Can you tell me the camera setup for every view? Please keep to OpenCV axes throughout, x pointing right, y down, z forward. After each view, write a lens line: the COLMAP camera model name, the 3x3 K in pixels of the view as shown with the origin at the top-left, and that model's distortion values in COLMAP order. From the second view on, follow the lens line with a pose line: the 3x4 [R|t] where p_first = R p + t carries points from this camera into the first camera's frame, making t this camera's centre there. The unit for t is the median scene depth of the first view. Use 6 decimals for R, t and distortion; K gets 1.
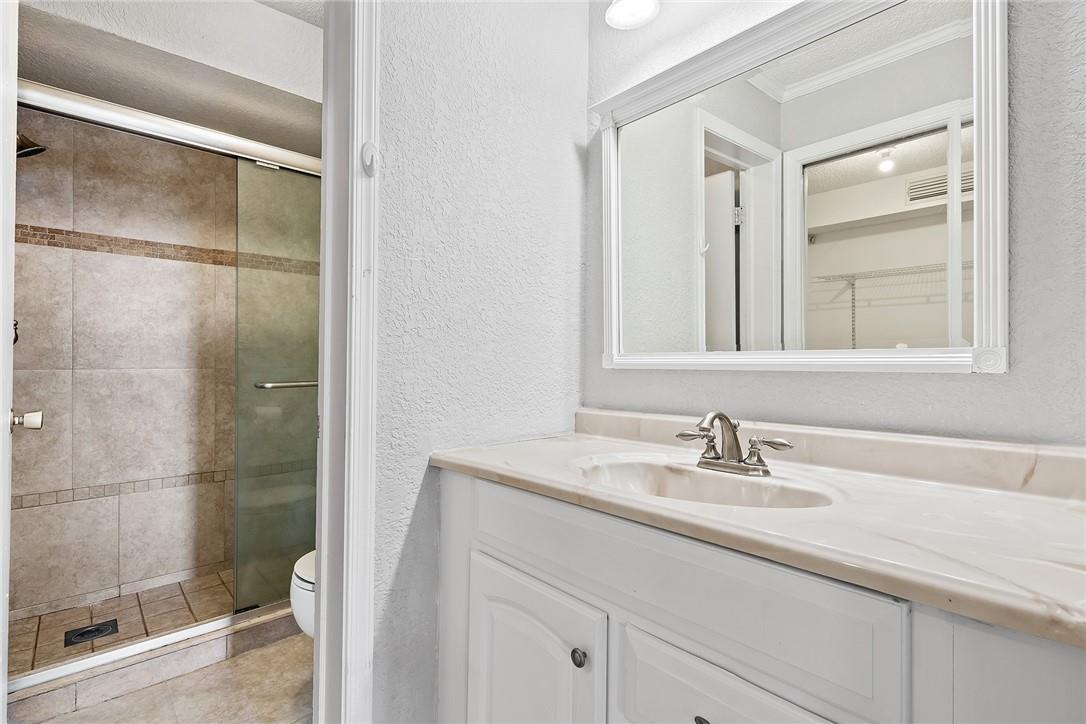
lens RADIAL K [[517.0, 0, 541.2], [0, 517.0, 359.0], [0, 0, 1]] dist [0.018256, -0.003510]
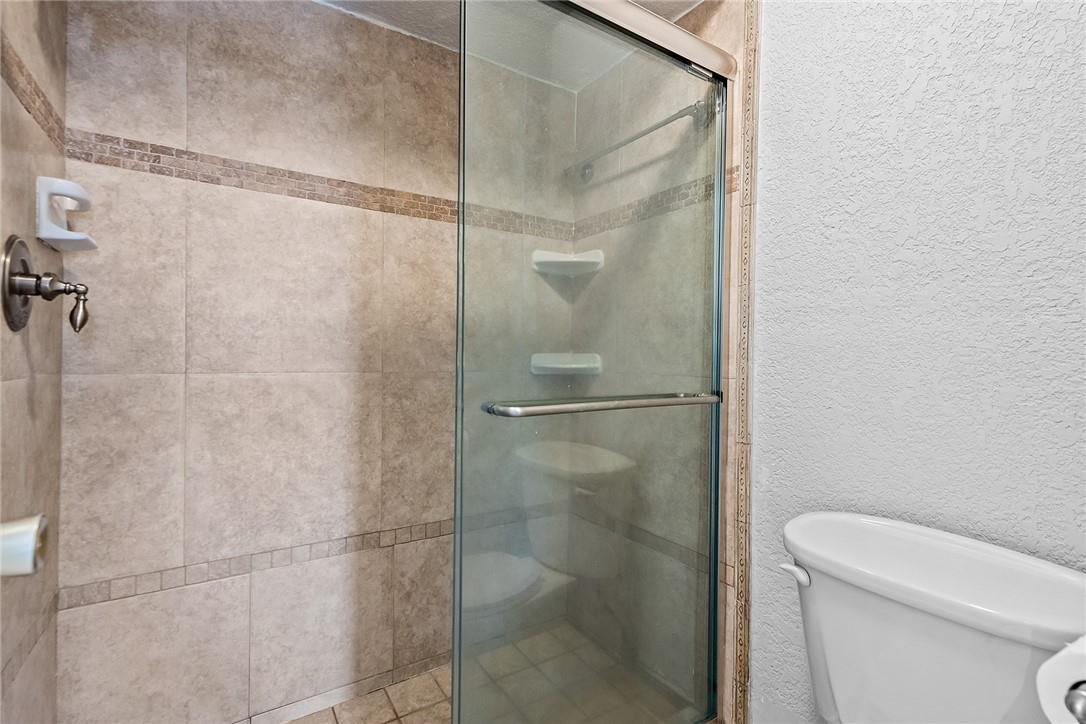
lens RADIAL K [[517.0, 0, 540.6], [0, 517.0, 357.4], [0, 0, 1]] dist [0.018256, -0.003510]
pose [[0.993287, 0.010354, -0.115210, -0.384920], [-0.009539, 0.999925, 0.007625, -0.007729], [0.115280, -0.006475, 0.993312, 0.412427]]
